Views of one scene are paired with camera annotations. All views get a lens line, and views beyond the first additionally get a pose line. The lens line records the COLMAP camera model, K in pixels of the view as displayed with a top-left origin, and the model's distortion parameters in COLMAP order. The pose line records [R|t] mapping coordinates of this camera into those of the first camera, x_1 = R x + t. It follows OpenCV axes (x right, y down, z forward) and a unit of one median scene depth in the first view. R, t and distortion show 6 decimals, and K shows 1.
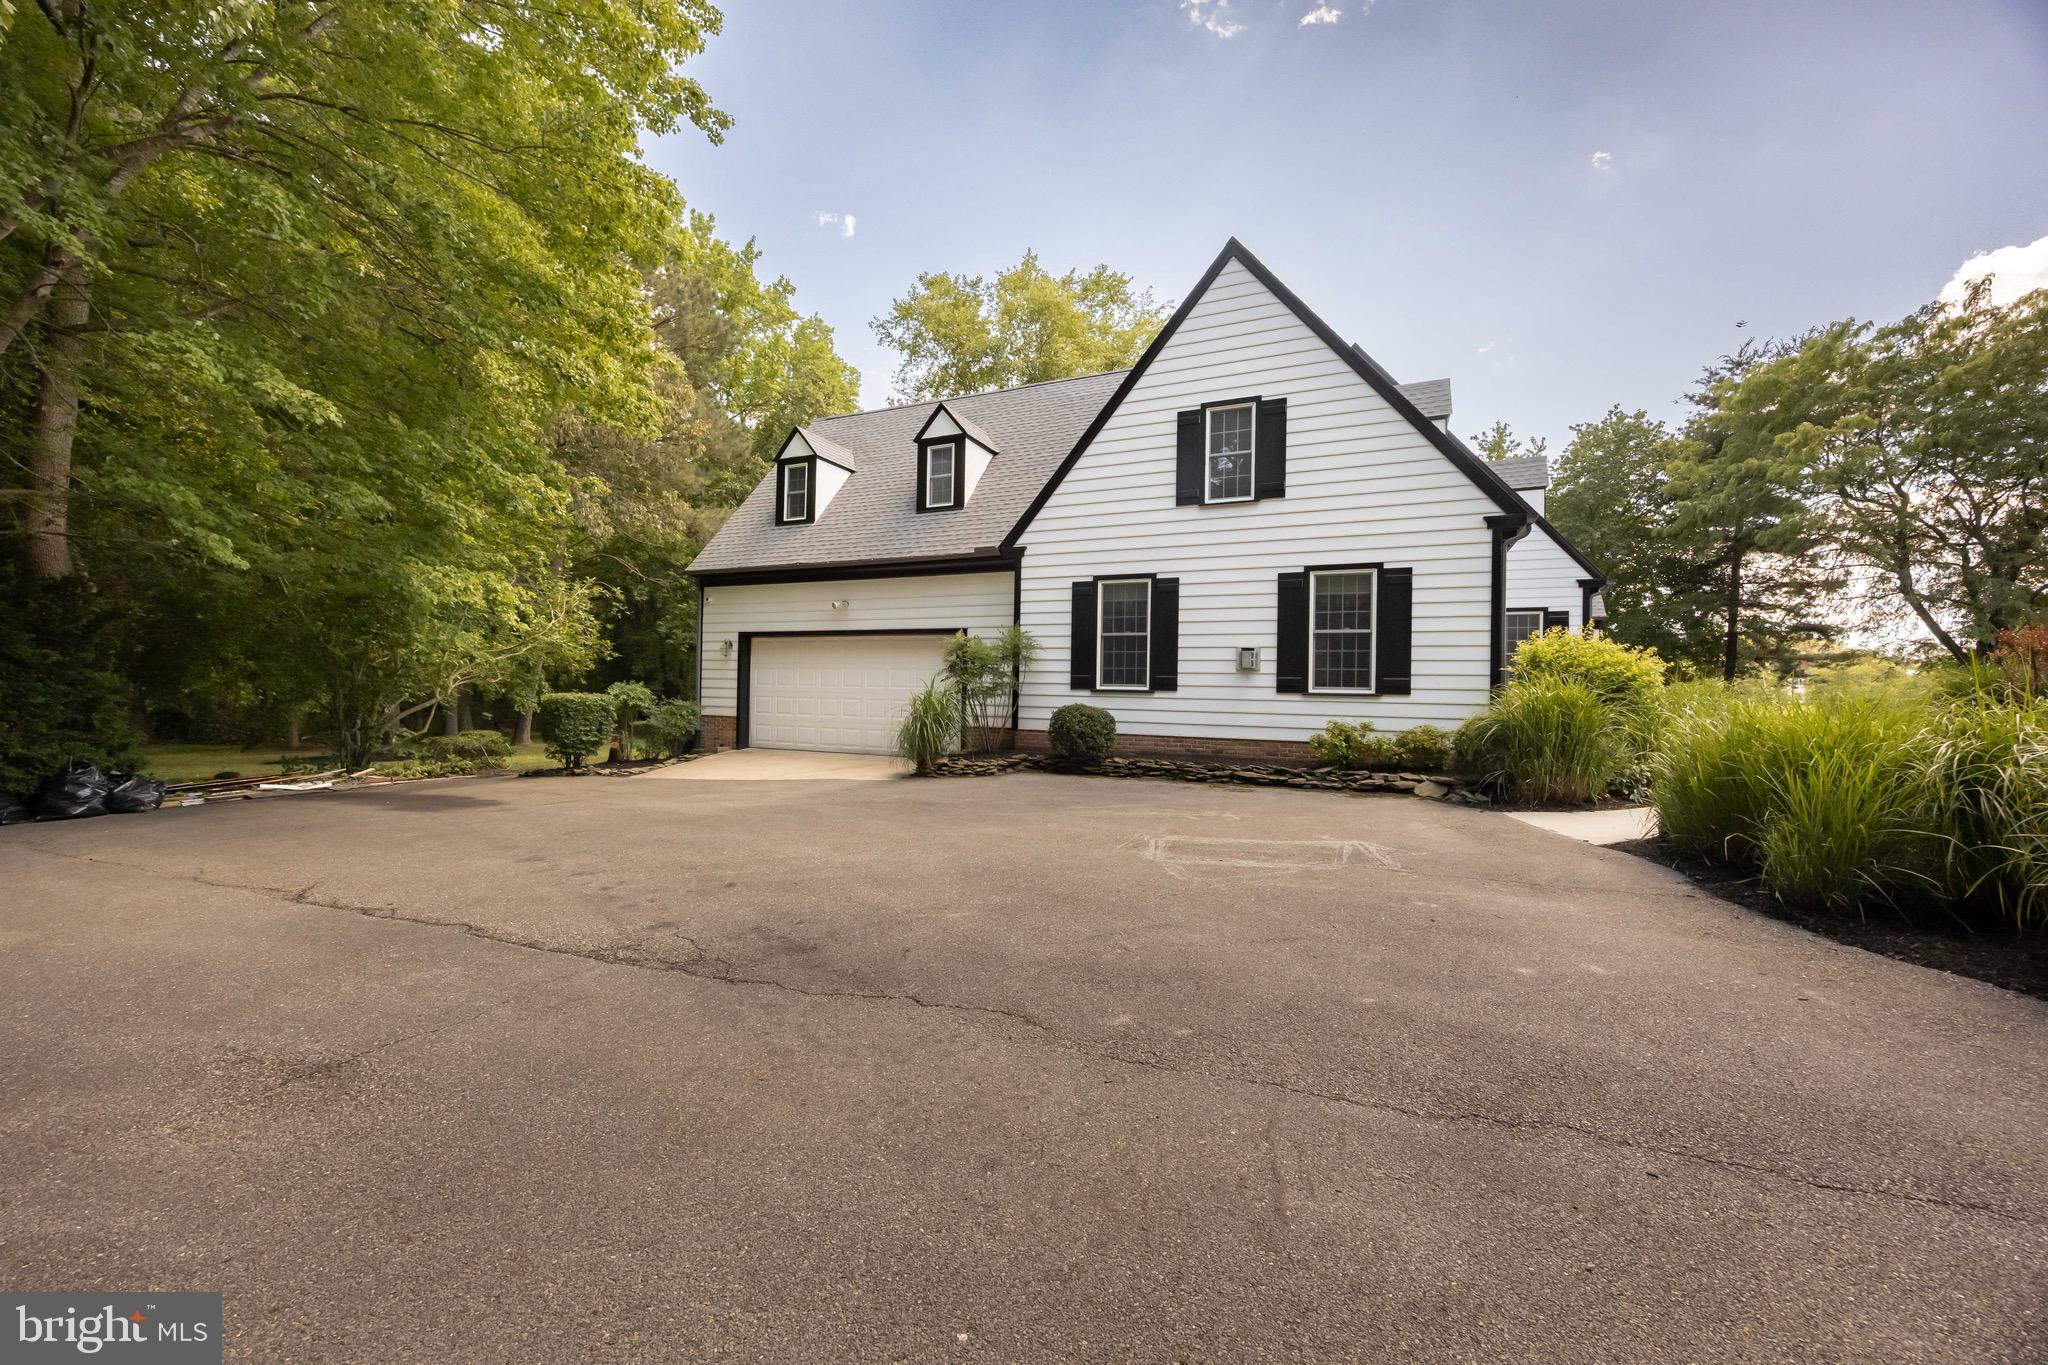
lens RADIAL K [[776.0, 0, 1020.2], [0, 776.0, 685.2], [0, 0, 1]] dist [0.000511, -0.000017]
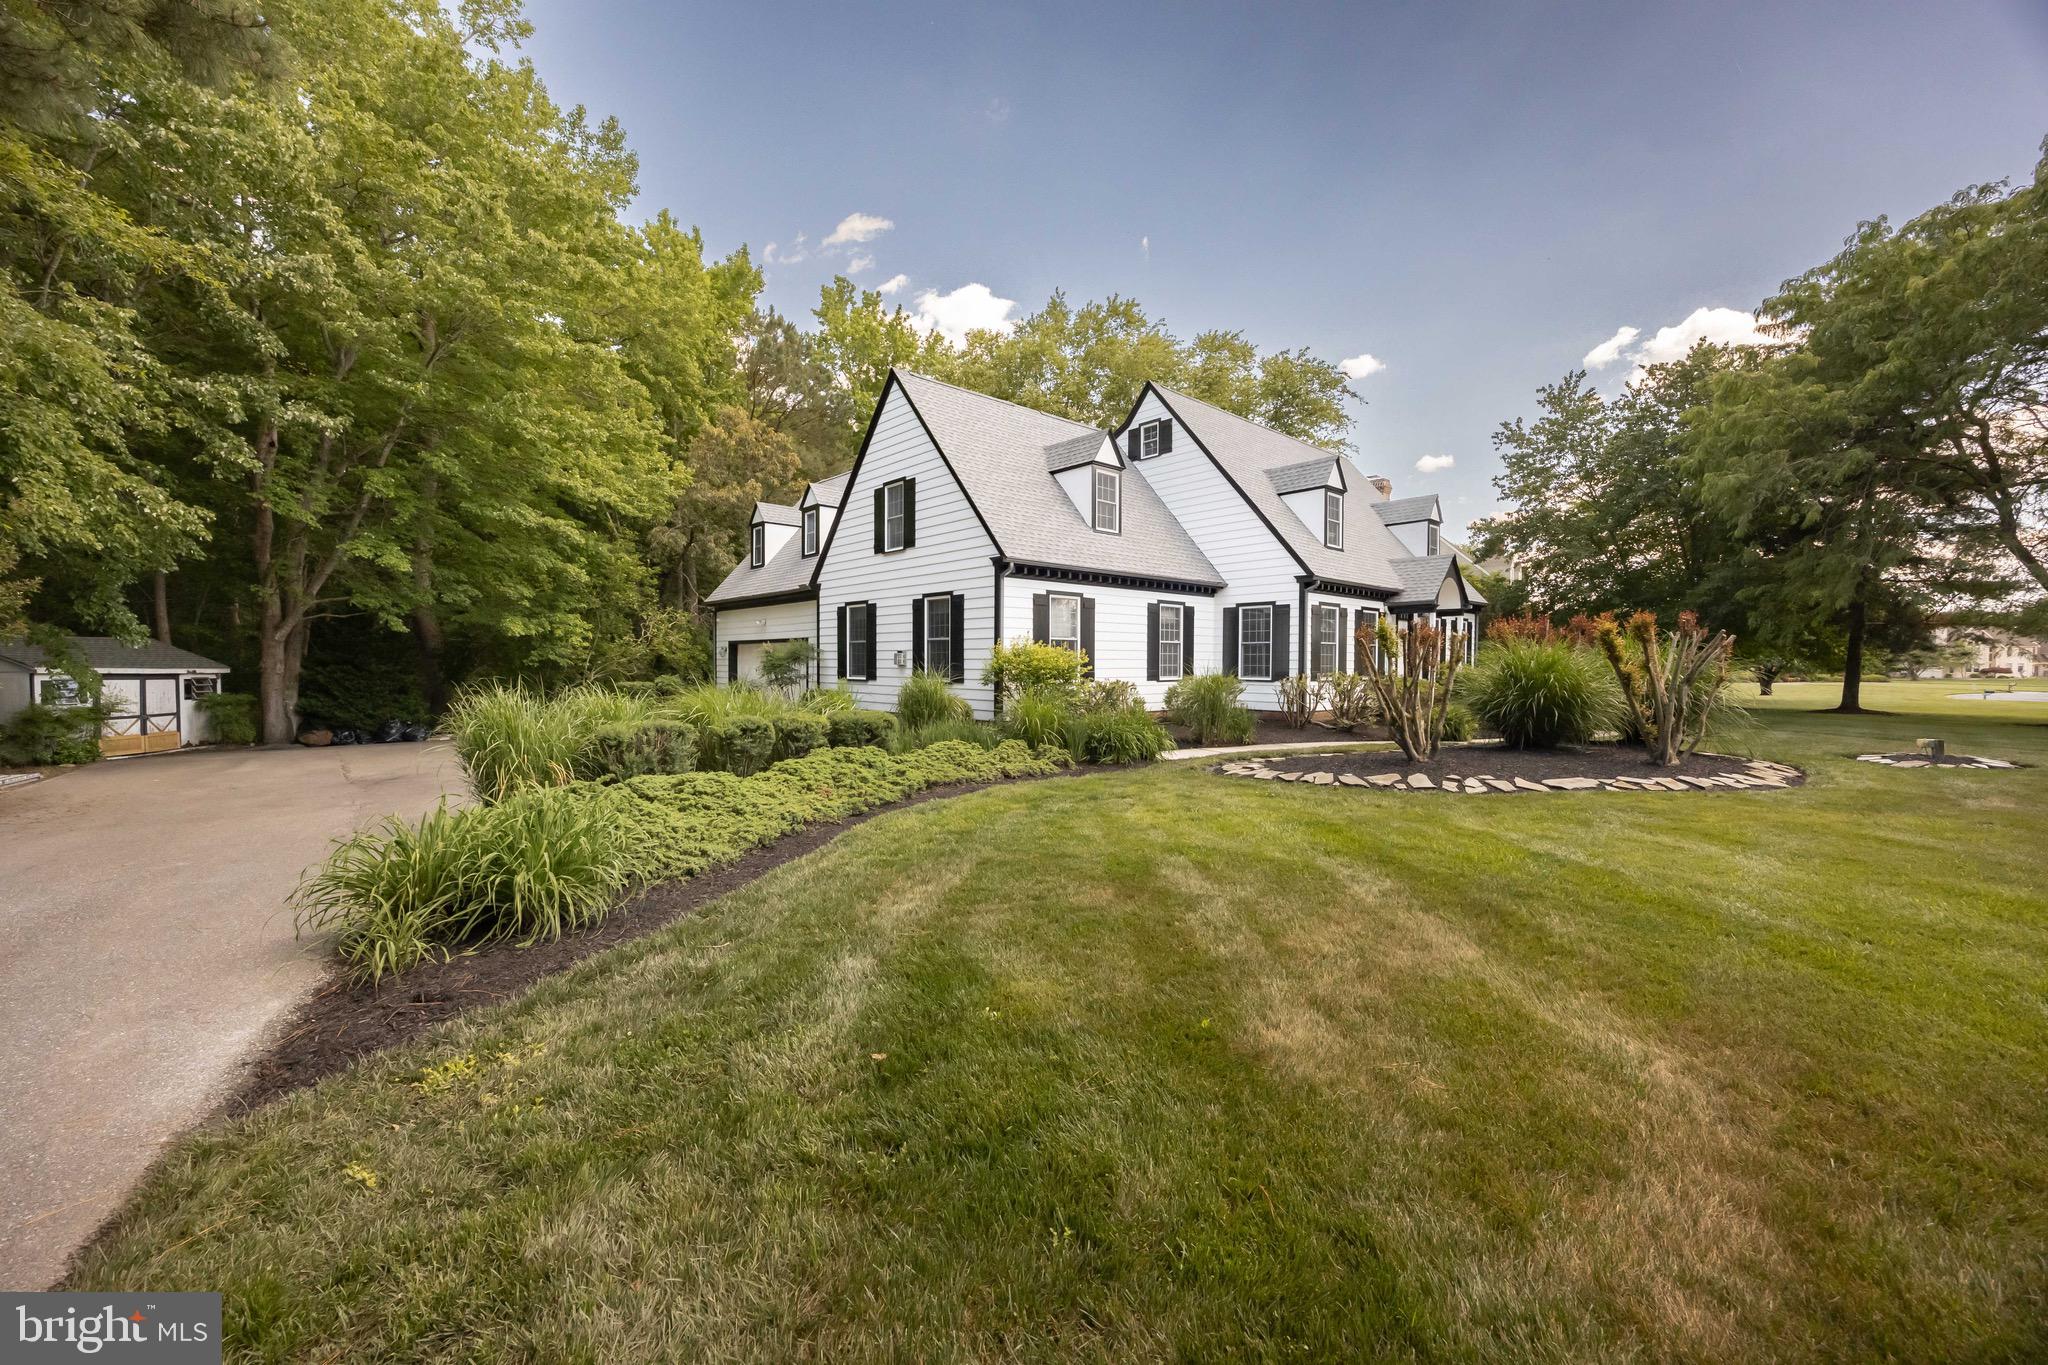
lens RADIAL K [[783.6, 0, 1021.4], [0, 783.6, 674.8], [0, 0, 1]] dist [-0.000266, -0.000029]
pose [[0.919664, -0.008558, -0.392614, 1.032714], [0.014027, 0.999840, 0.011063, -0.015041], [0.392456, -0.015681, 0.919637, -0.256966]]
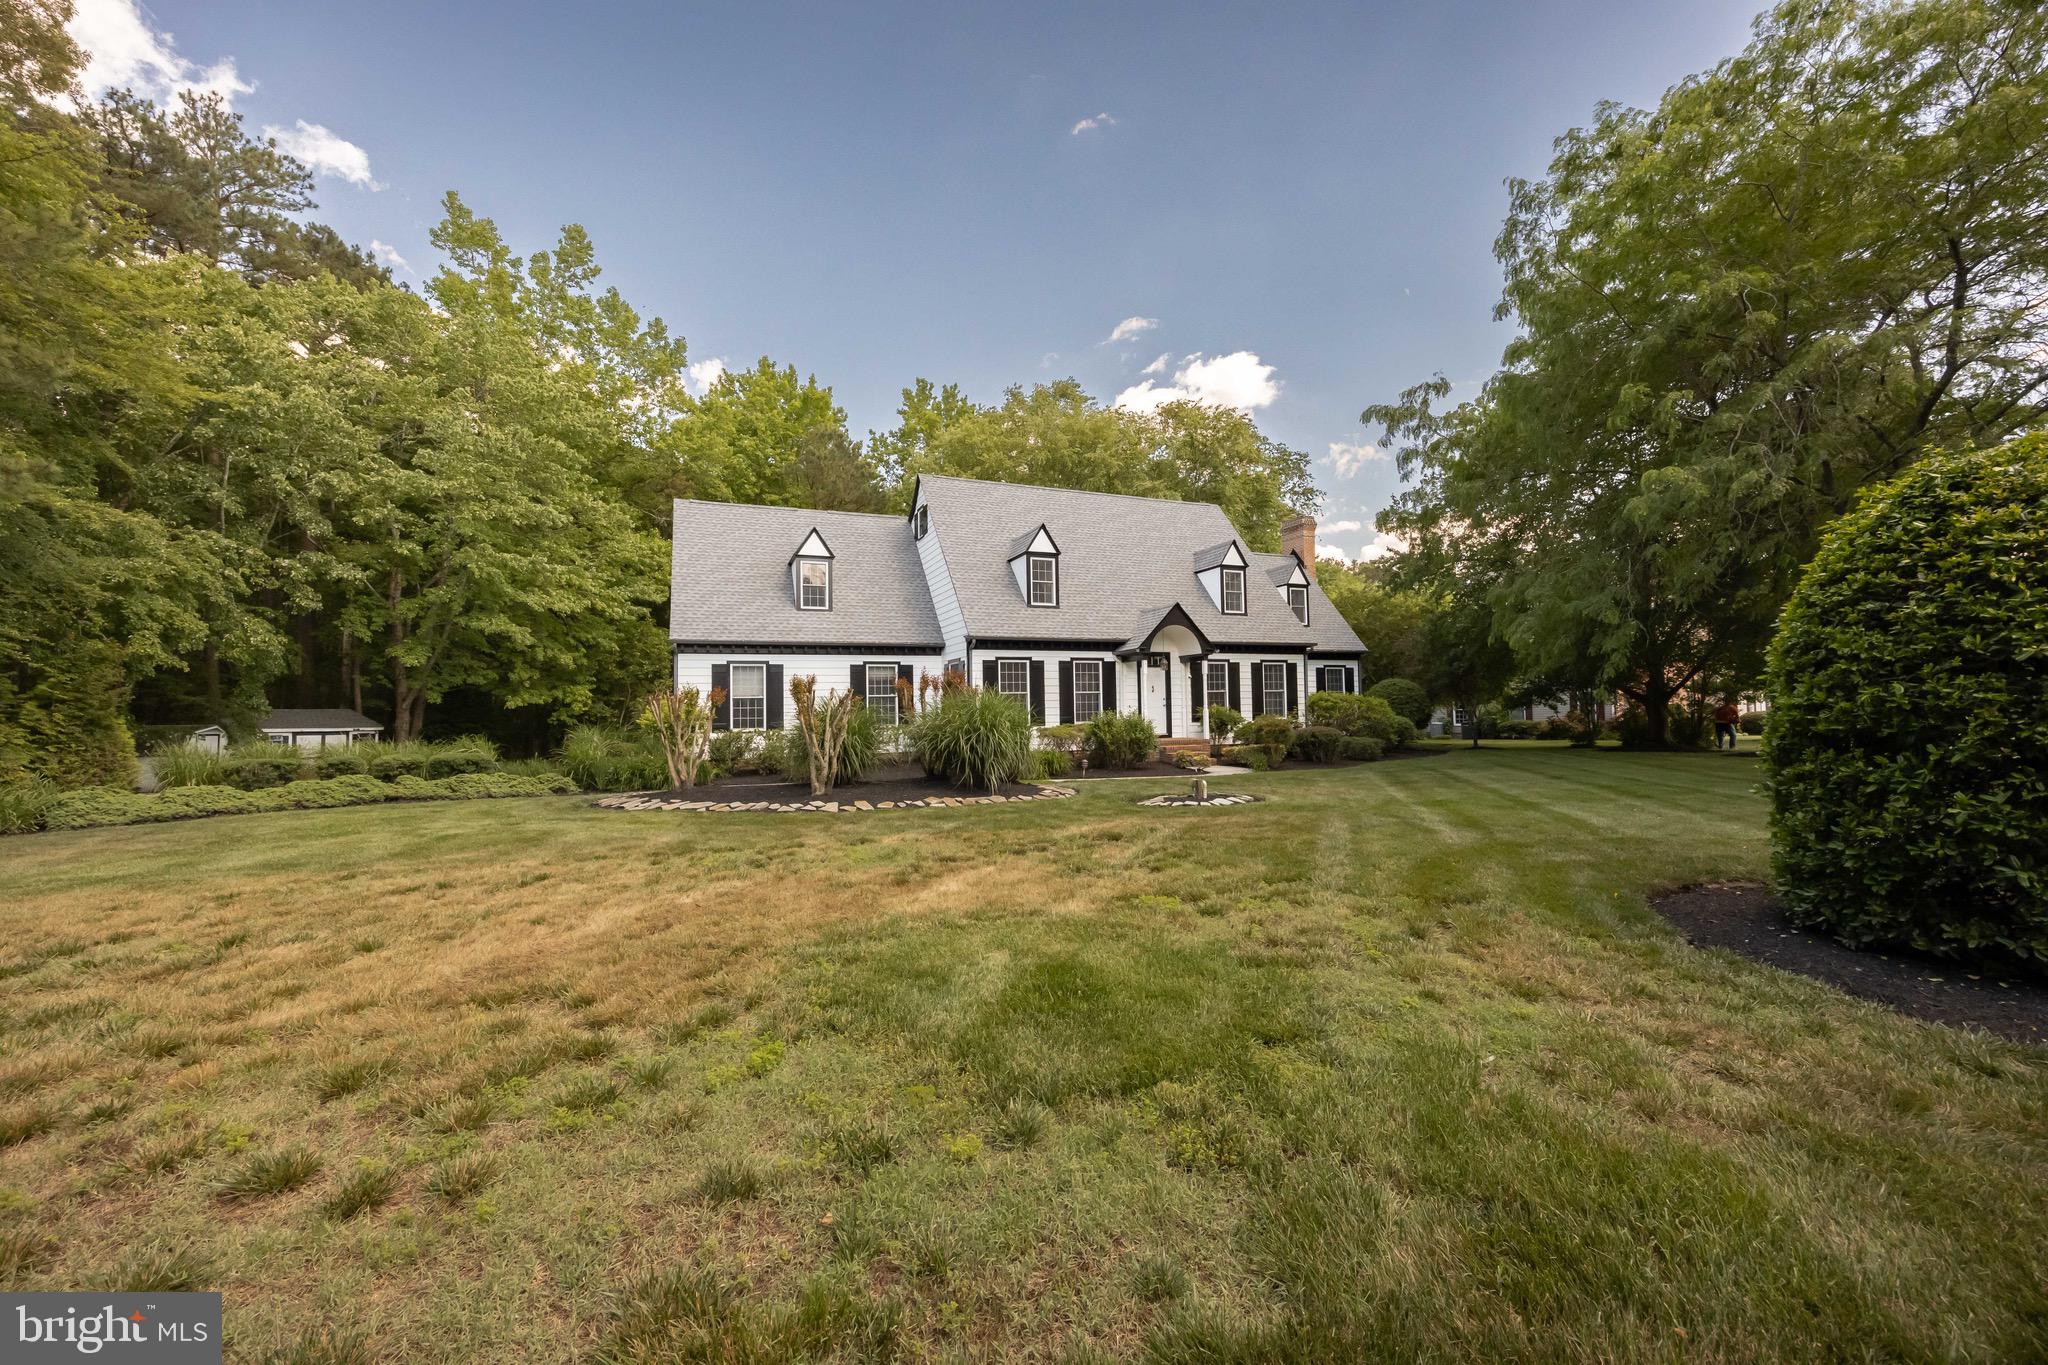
lens RADIAL K [[790.7, 0, 1024.0], [0, 790.7, 682.5], [0, 0, 1]] dist [-0.001155, 0.000012]
pose [[0.729446, -0.056969, -0.681662, 2.168456], [0.032482, 0.998287, -0.048671, 0.009770], [0.683266, 0.013361, 0.730047, 0.150100]]
